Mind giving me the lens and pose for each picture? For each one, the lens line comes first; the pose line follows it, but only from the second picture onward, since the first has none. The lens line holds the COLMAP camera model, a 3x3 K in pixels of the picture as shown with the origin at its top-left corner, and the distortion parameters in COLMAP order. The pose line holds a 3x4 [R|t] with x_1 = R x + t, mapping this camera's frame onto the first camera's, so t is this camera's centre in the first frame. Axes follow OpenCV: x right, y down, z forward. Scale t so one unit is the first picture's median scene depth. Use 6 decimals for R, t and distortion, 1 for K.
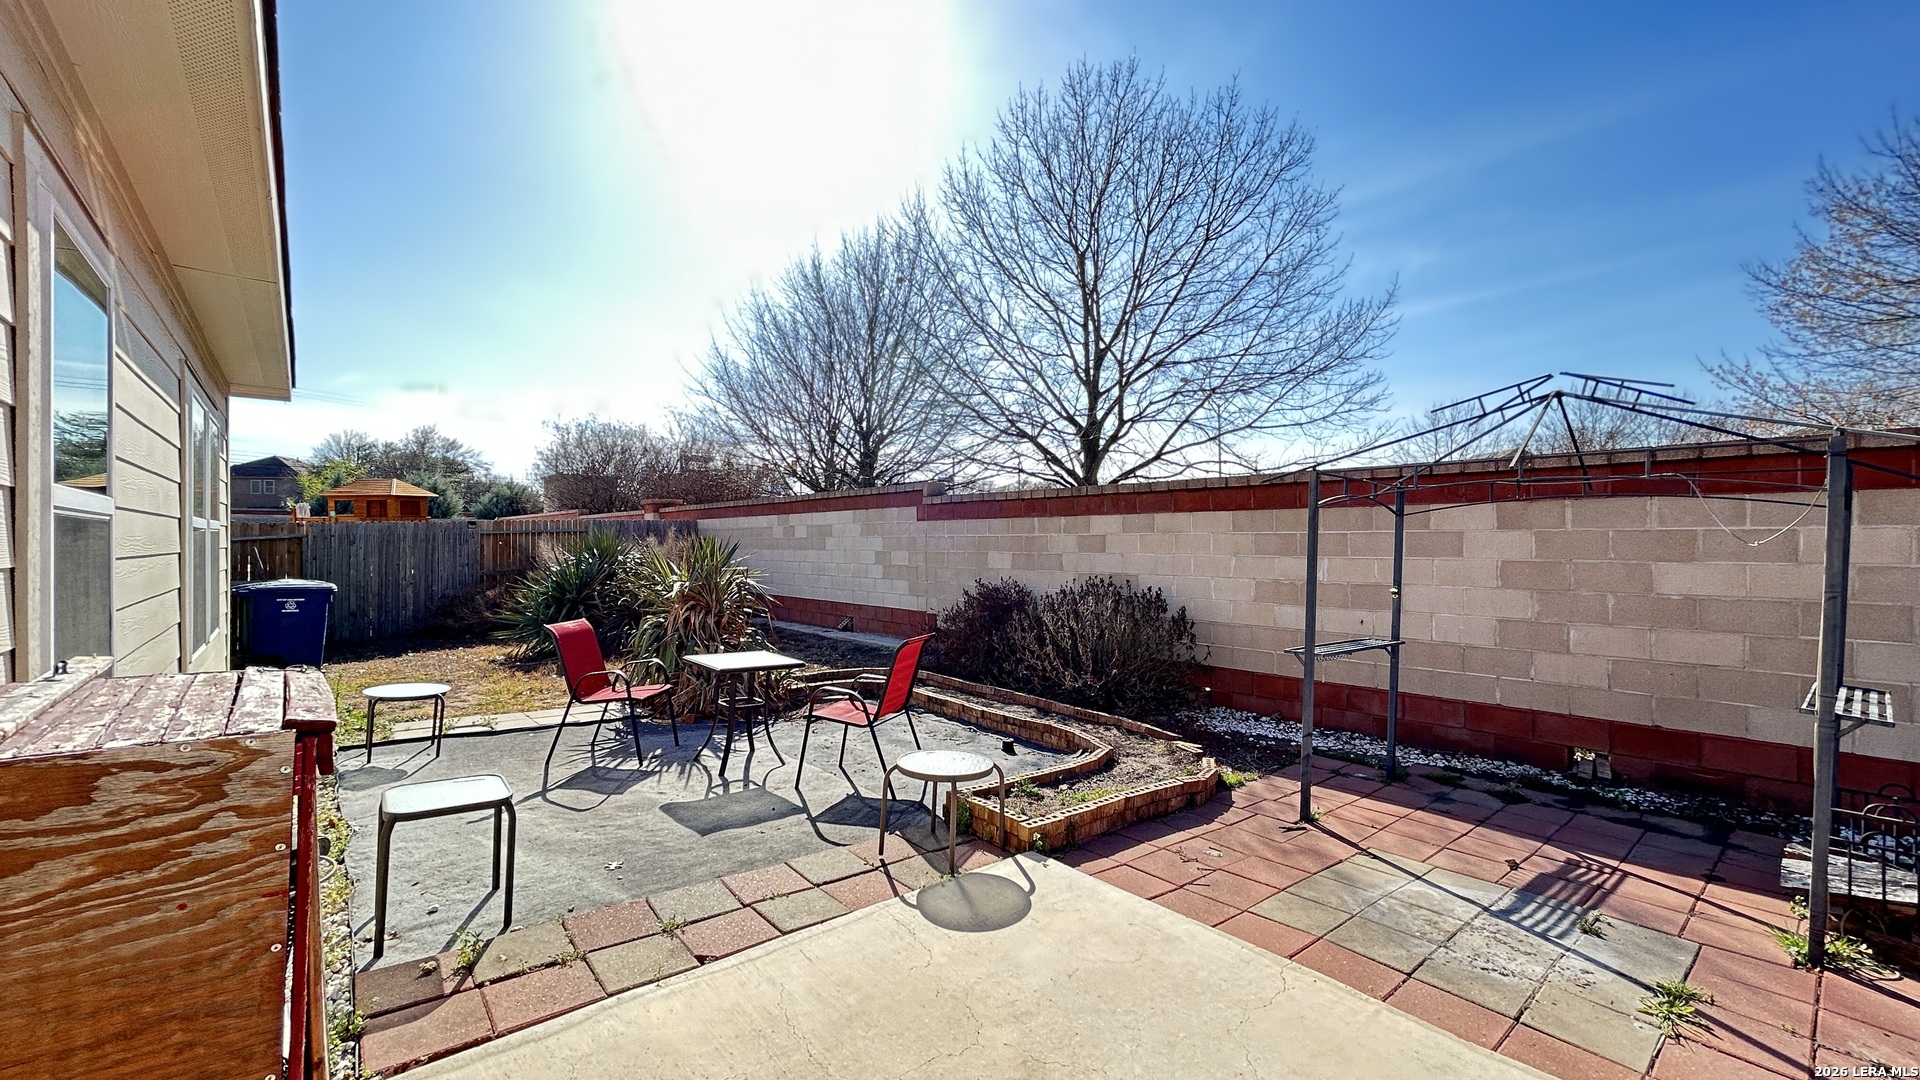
lens RADIAL K [[761.5, 0, 960.0], [0, 761.5, 540.0], [0, 0, 1]] dist [-0.000517, 0.000085]
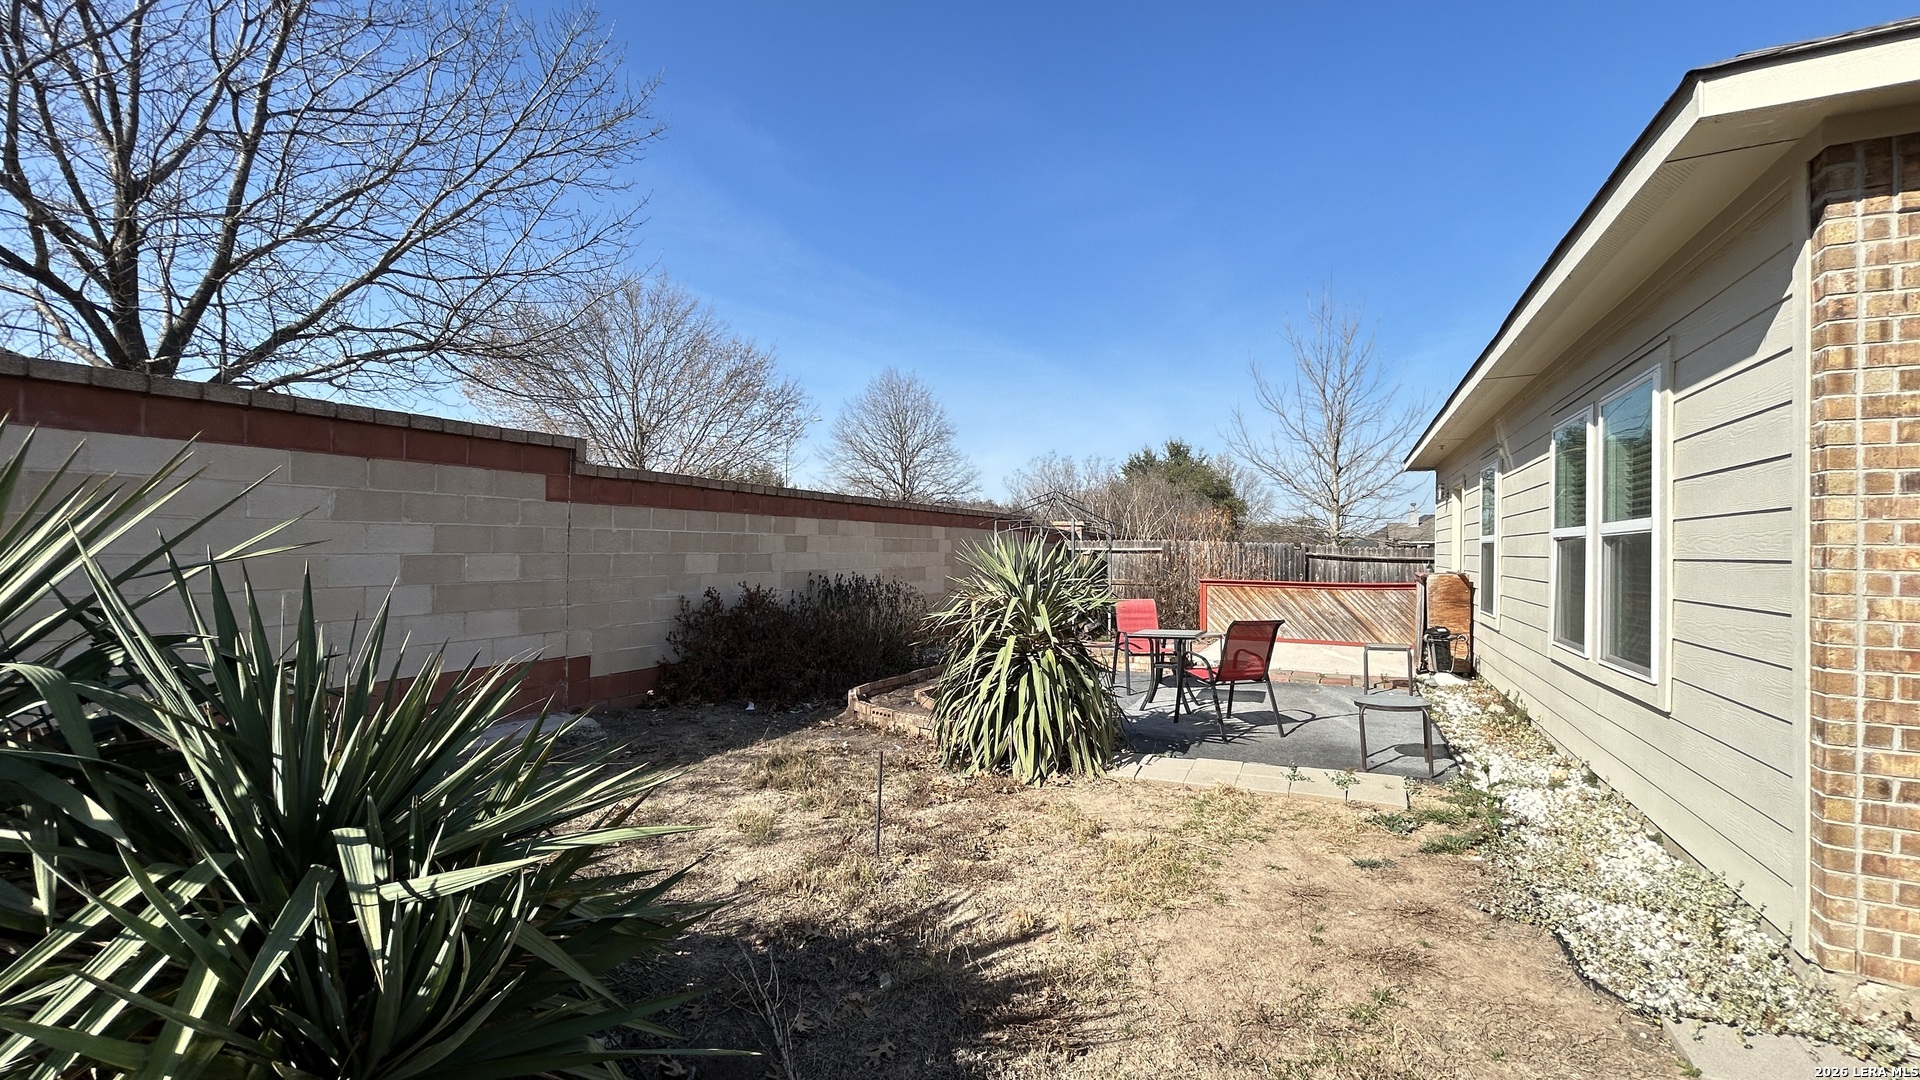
lens RADIAL K [[761.5, 0, 960.0], [0, 761.5, 540.0], [0, 0, 1]] dist [-0.000517, 0.000085]
pose [[-0.391309, 0.014835, 0.920140, -1.320492], [-0.000800, 0.999864, -0.016460, 0.024963], [-0.920259, -0.007177, -0.391244, 1.774375]]
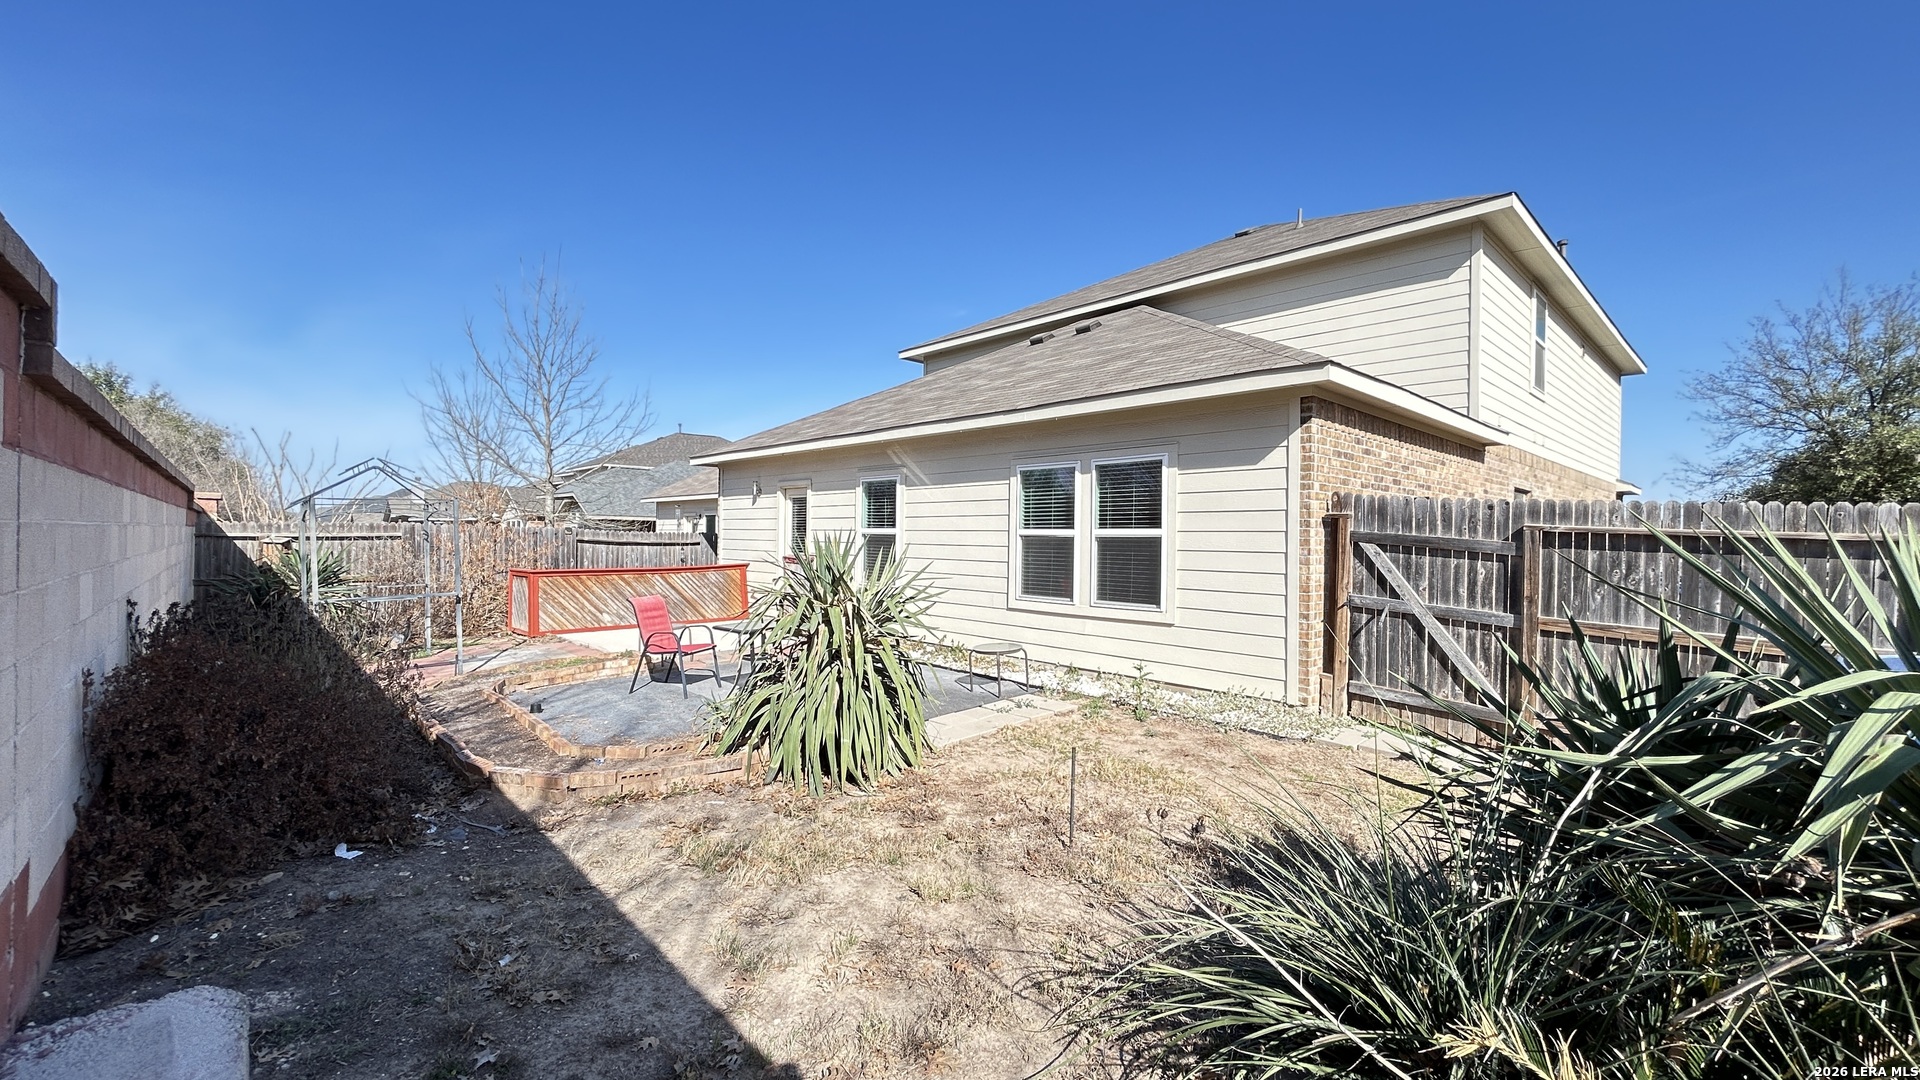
lens RADIAL K [[761.5, 0, 960.0], [0, 761.5, 540.0], [0, 0, 1]] dist [-0.000517, 0.000085]
pose [[-0.999398, -0.001938, -0.034640, -0.574249], [-0.002351, 0.999927, 0.011883, -0.001091], [0.034615, 0.011958, -0.999329, 2.262405]]
